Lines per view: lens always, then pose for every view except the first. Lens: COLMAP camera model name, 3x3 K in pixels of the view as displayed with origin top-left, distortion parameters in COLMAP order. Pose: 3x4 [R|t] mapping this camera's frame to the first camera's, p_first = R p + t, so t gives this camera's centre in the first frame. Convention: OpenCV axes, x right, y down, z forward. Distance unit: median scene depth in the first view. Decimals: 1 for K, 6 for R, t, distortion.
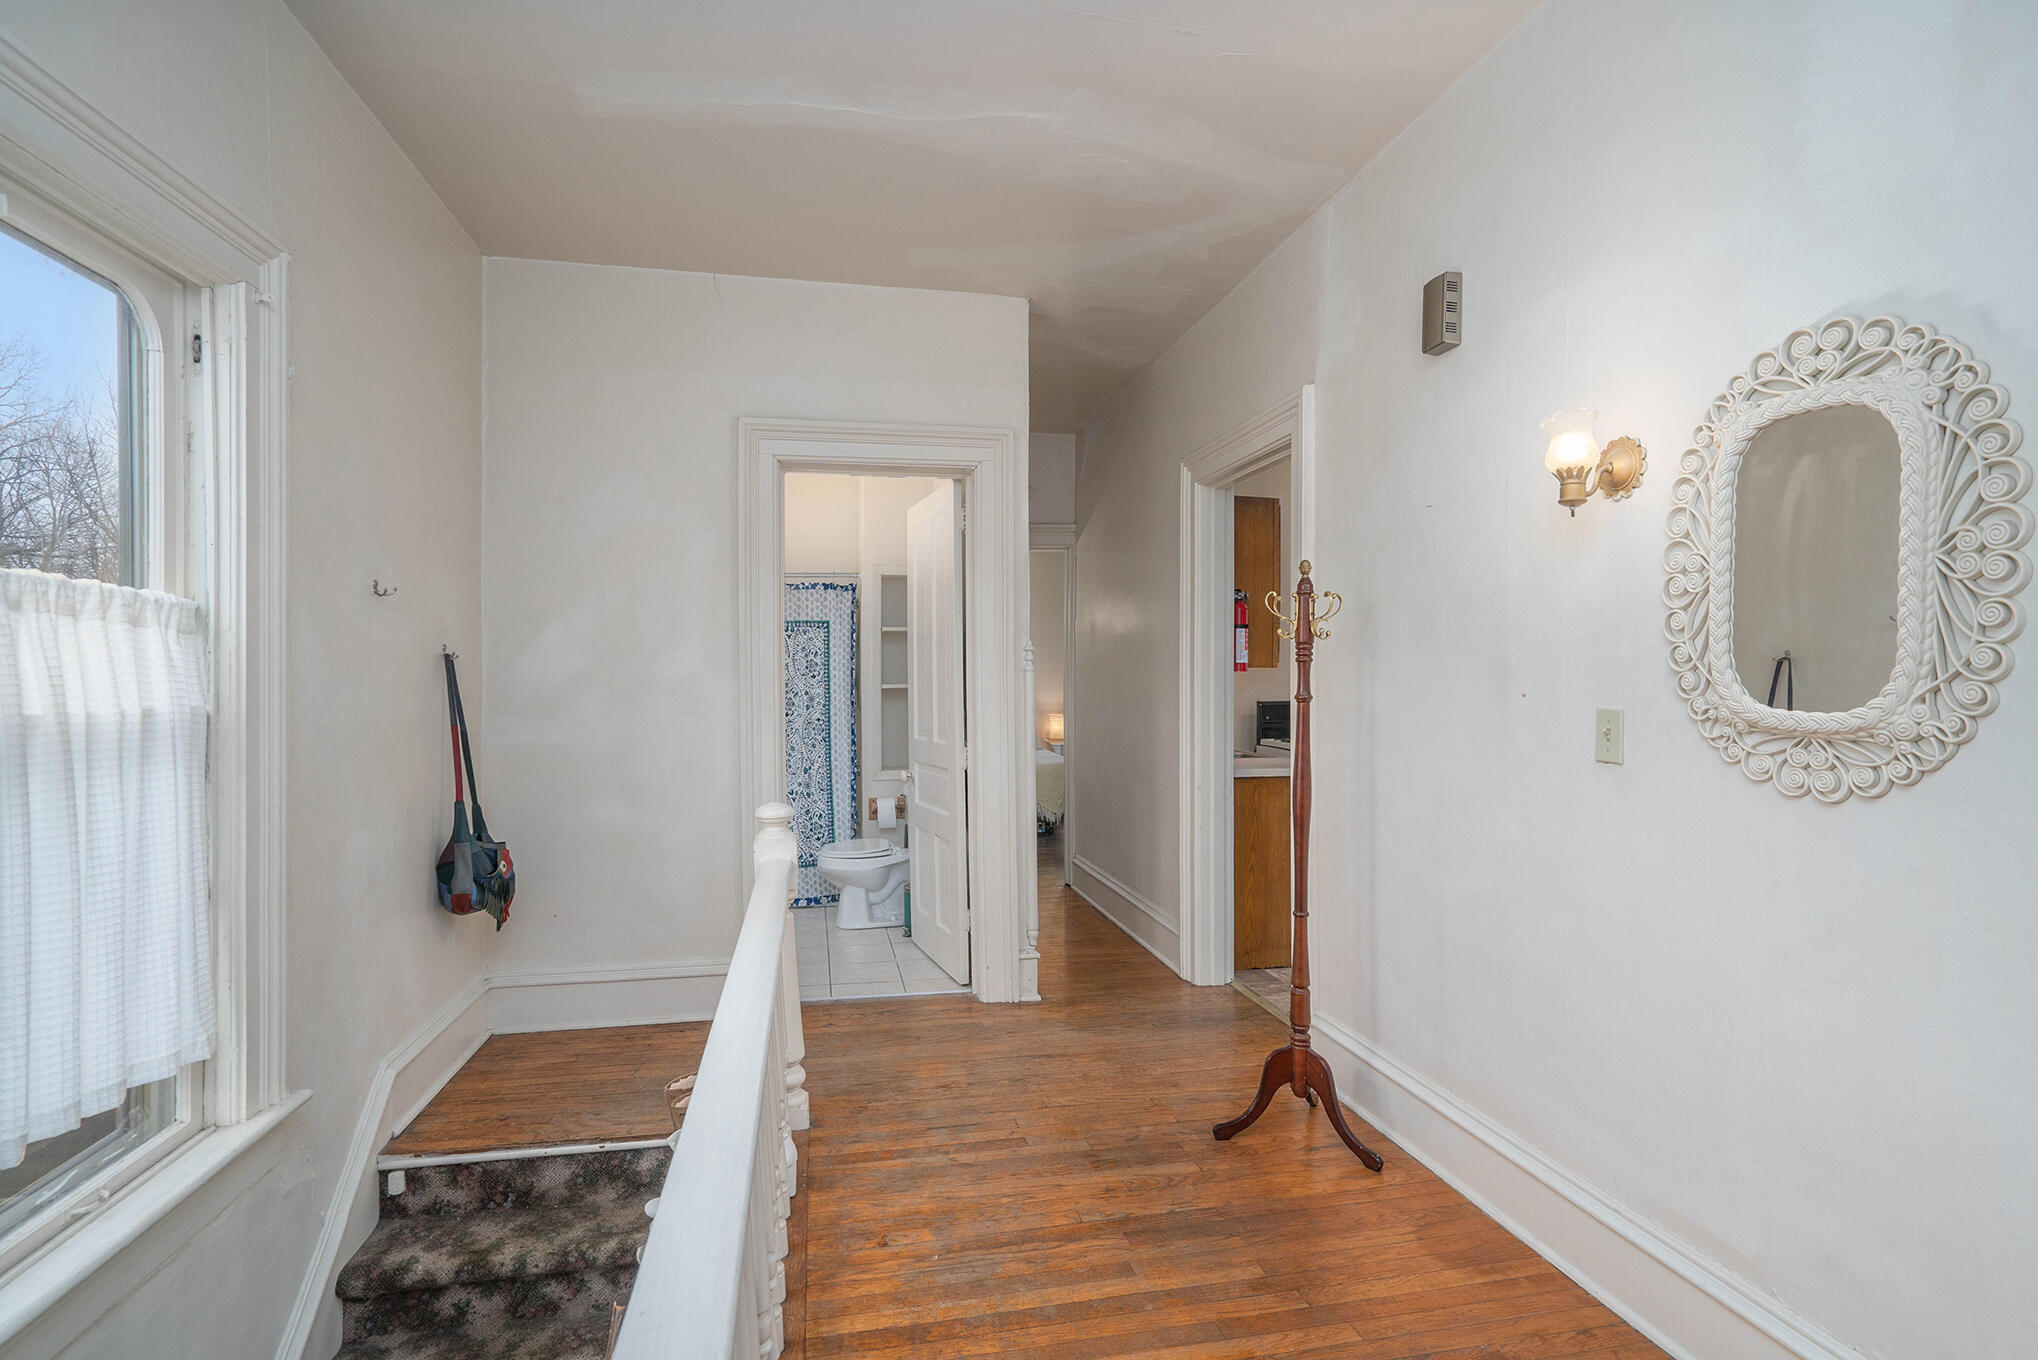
lens RADIAL K [[952.0, 0, 1015.6], [0, 952.0, 687.0], [0, 0, 1]] dist [-0.015653, 0.000350]
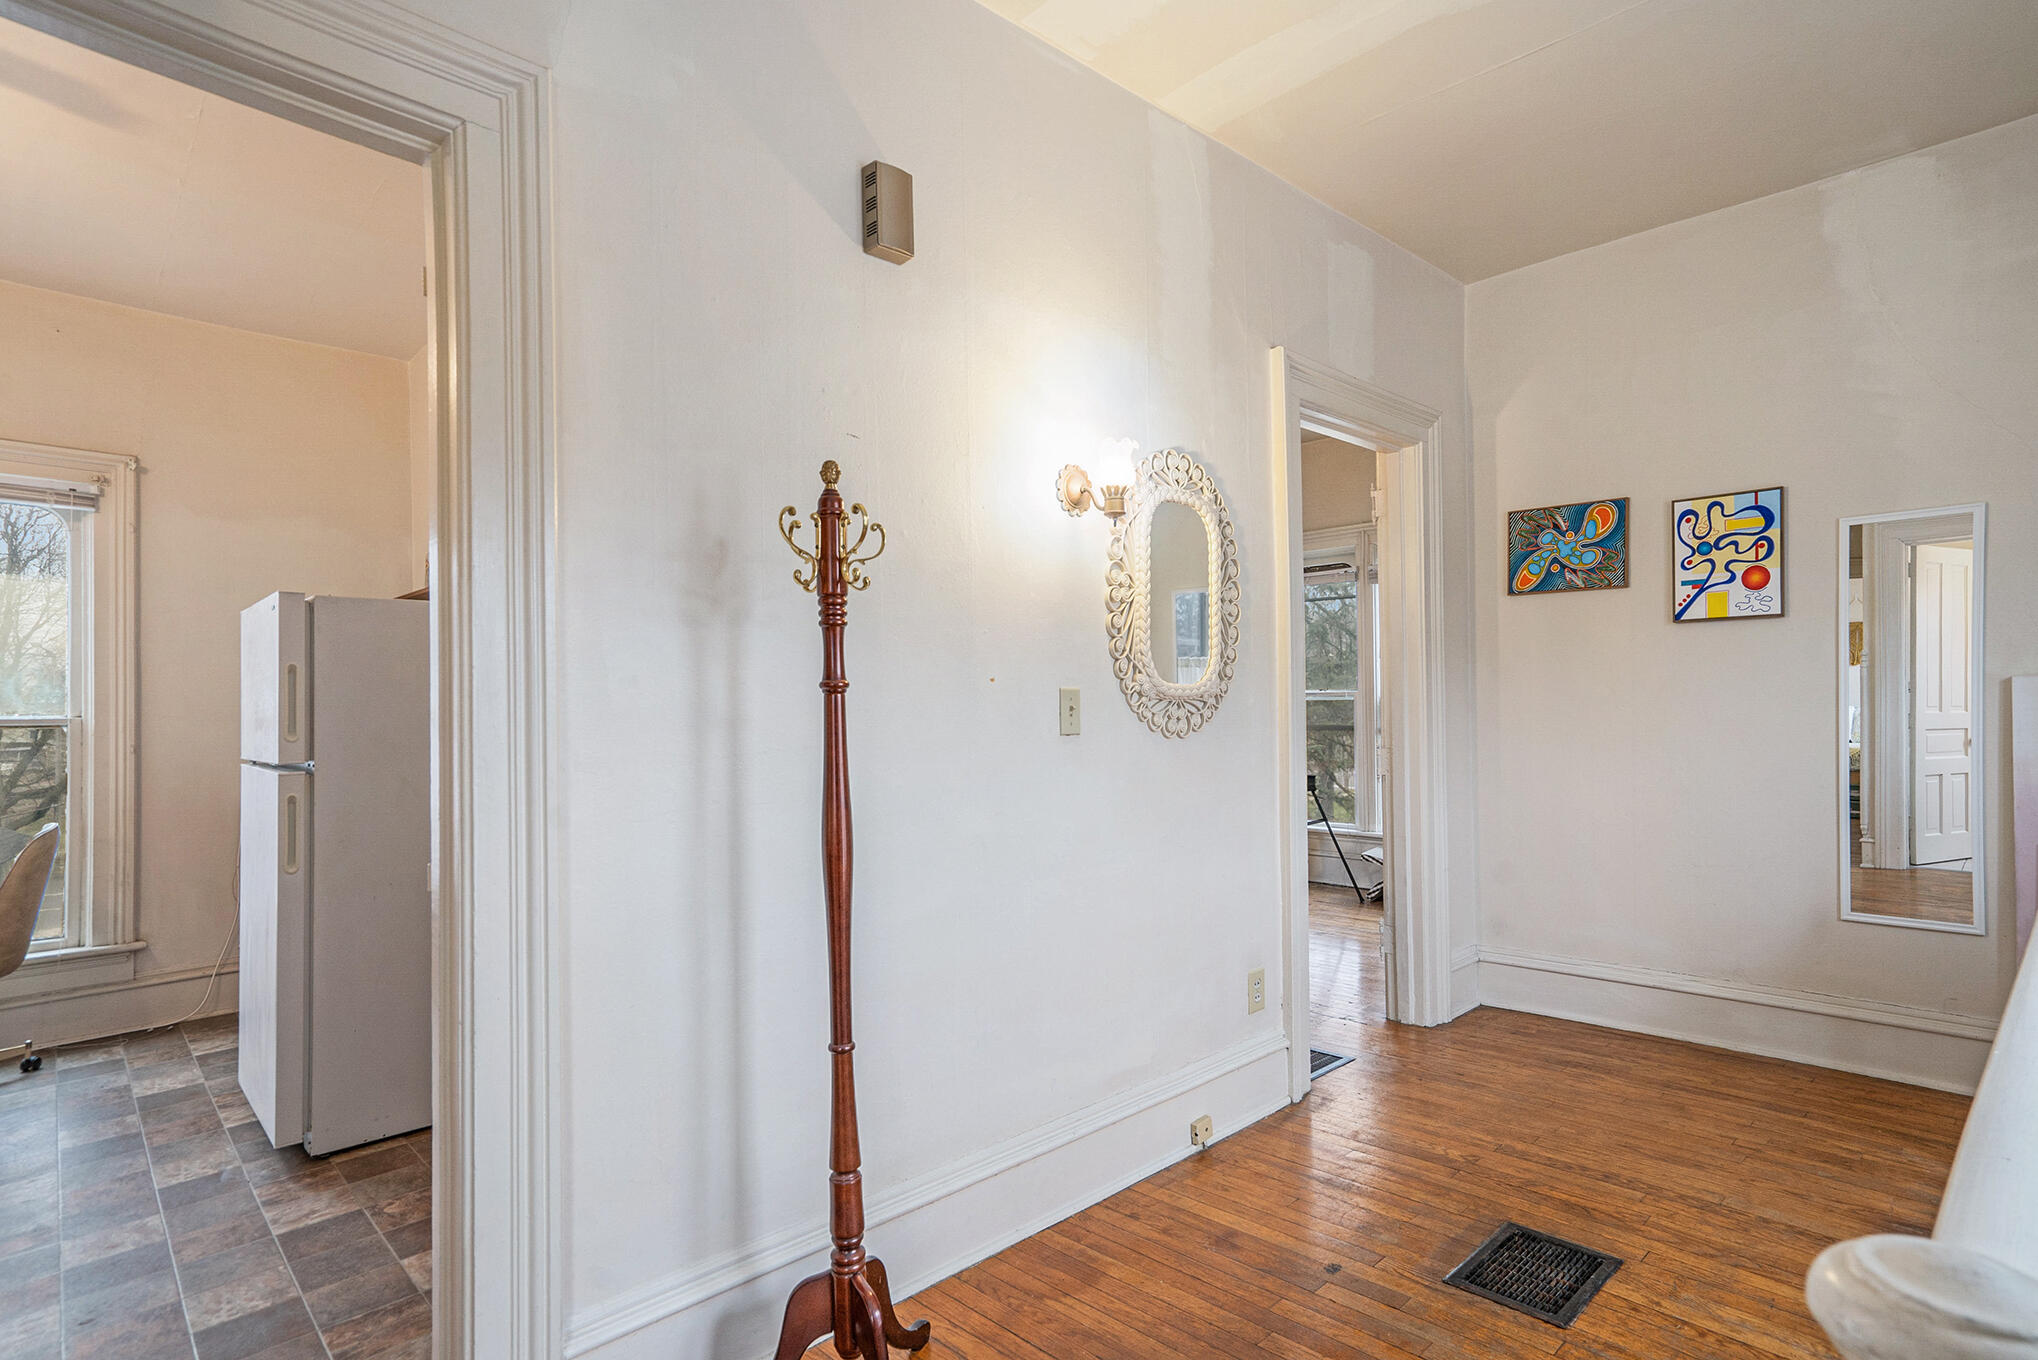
lens RADIAL K [[1044.3, 0, 1019.0], [0, 1044.3, 680.0], [0, 0, 1]] dist [0.192423, 0.000023]
pose [[-0.521706, 0.001641, 0.853124, -0.336448], [0.007613, 0.999967, 0.002733, 0.006104], [-0.853091, 0.007921, -0.521701, 1.254258]]
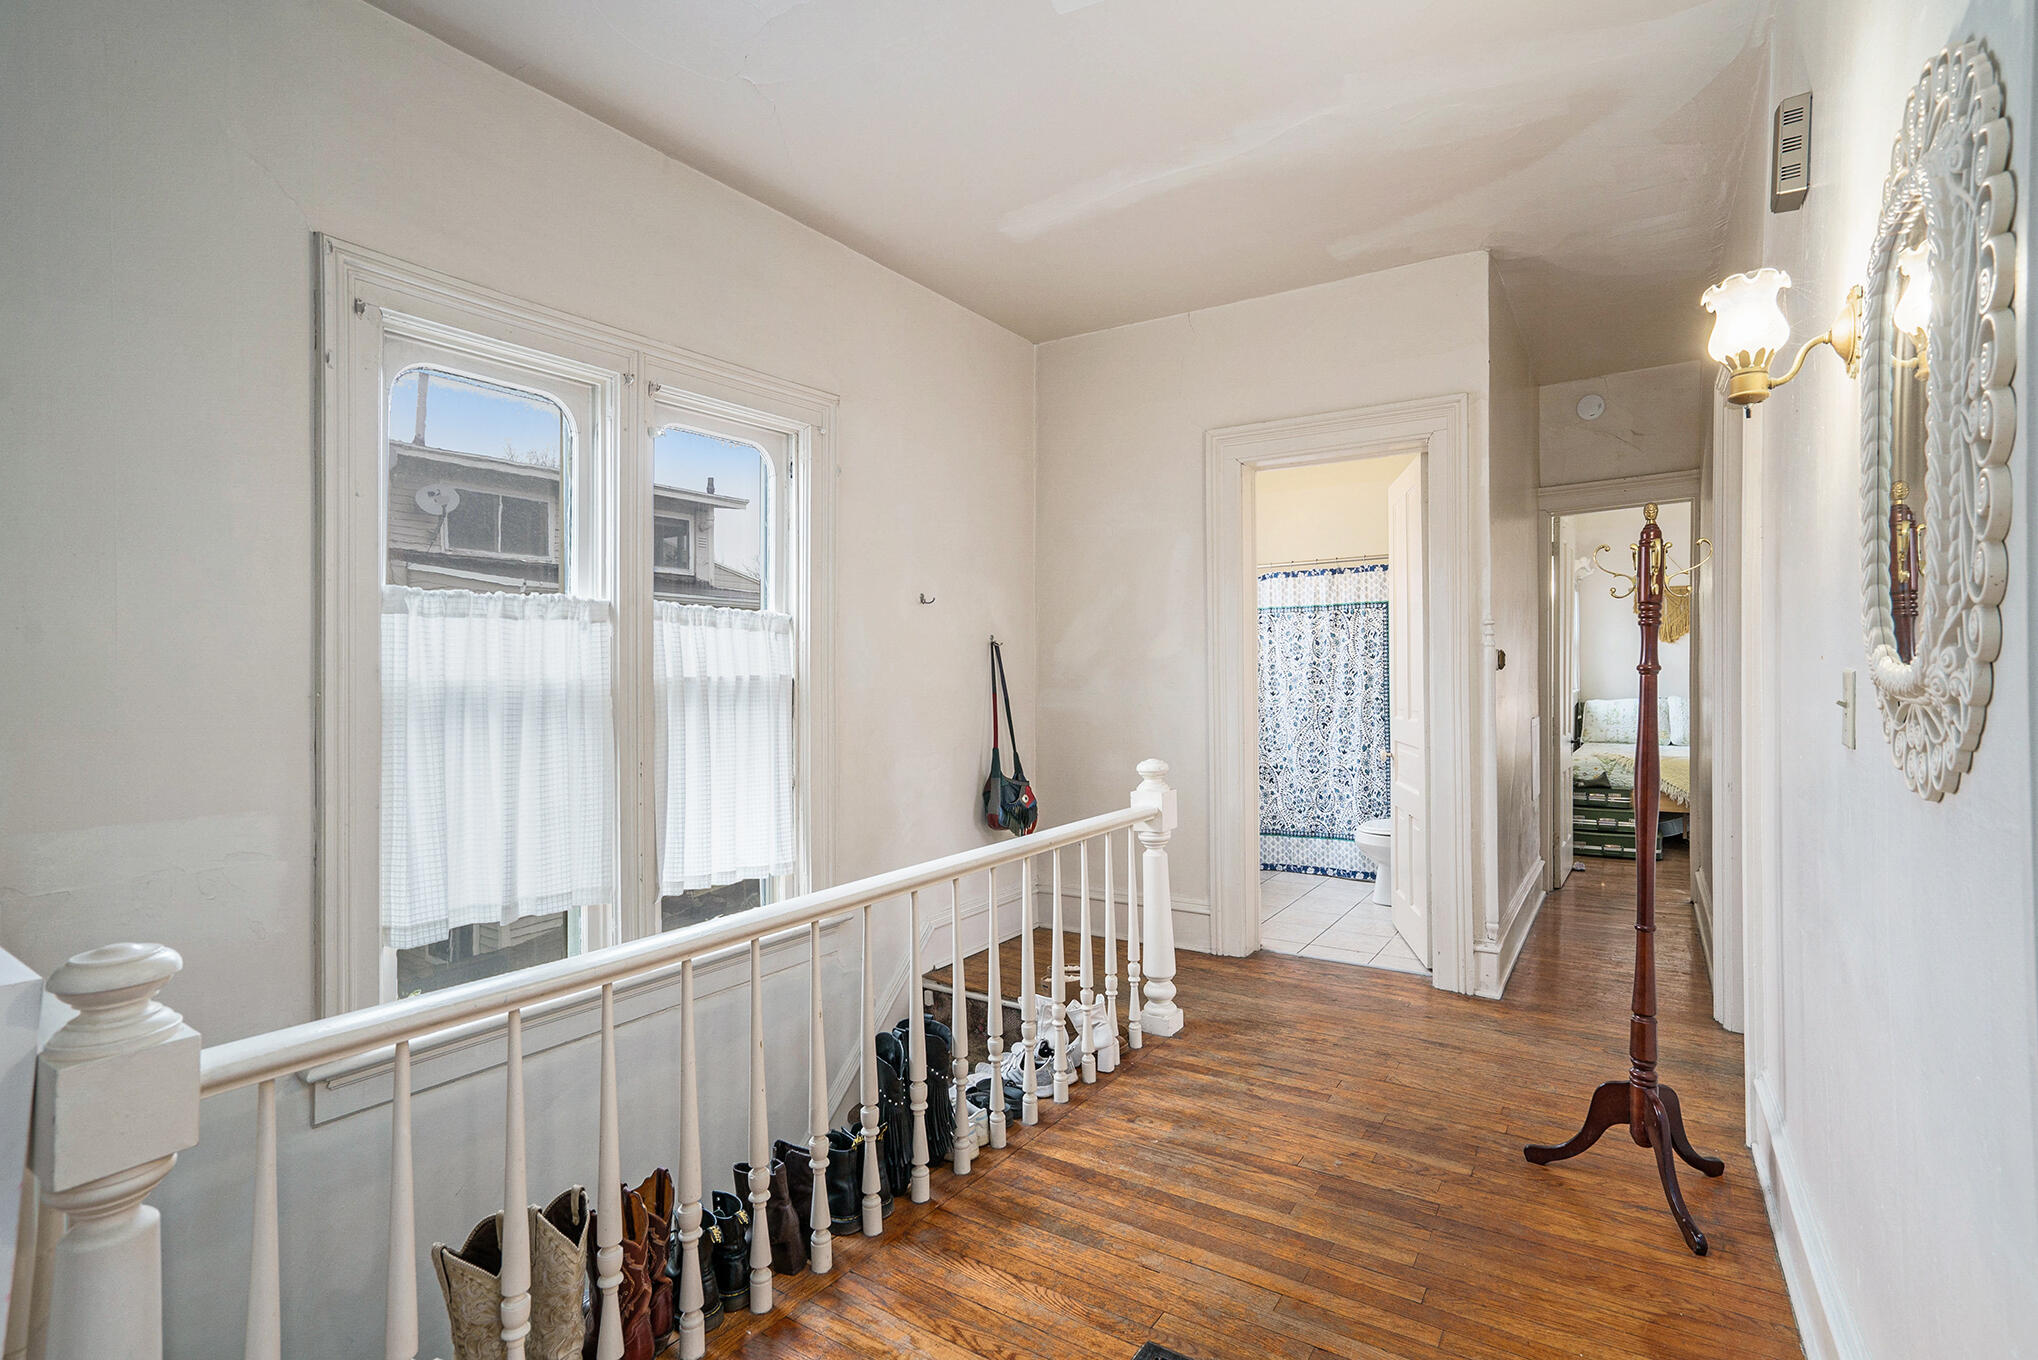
lens RADIAL K [[934.8, 0, 1021.4], [0, 934.8, 670.7], [0, 0, 1]] dist [-0.033182, 0.000761]
pose [[0.719169, -0.006059, -0.694808, 0.471956], [0.004269, 0.999982, -0.004302, 0.015285], [0.694822, 0.000128, 0.719182, 0.041153]]
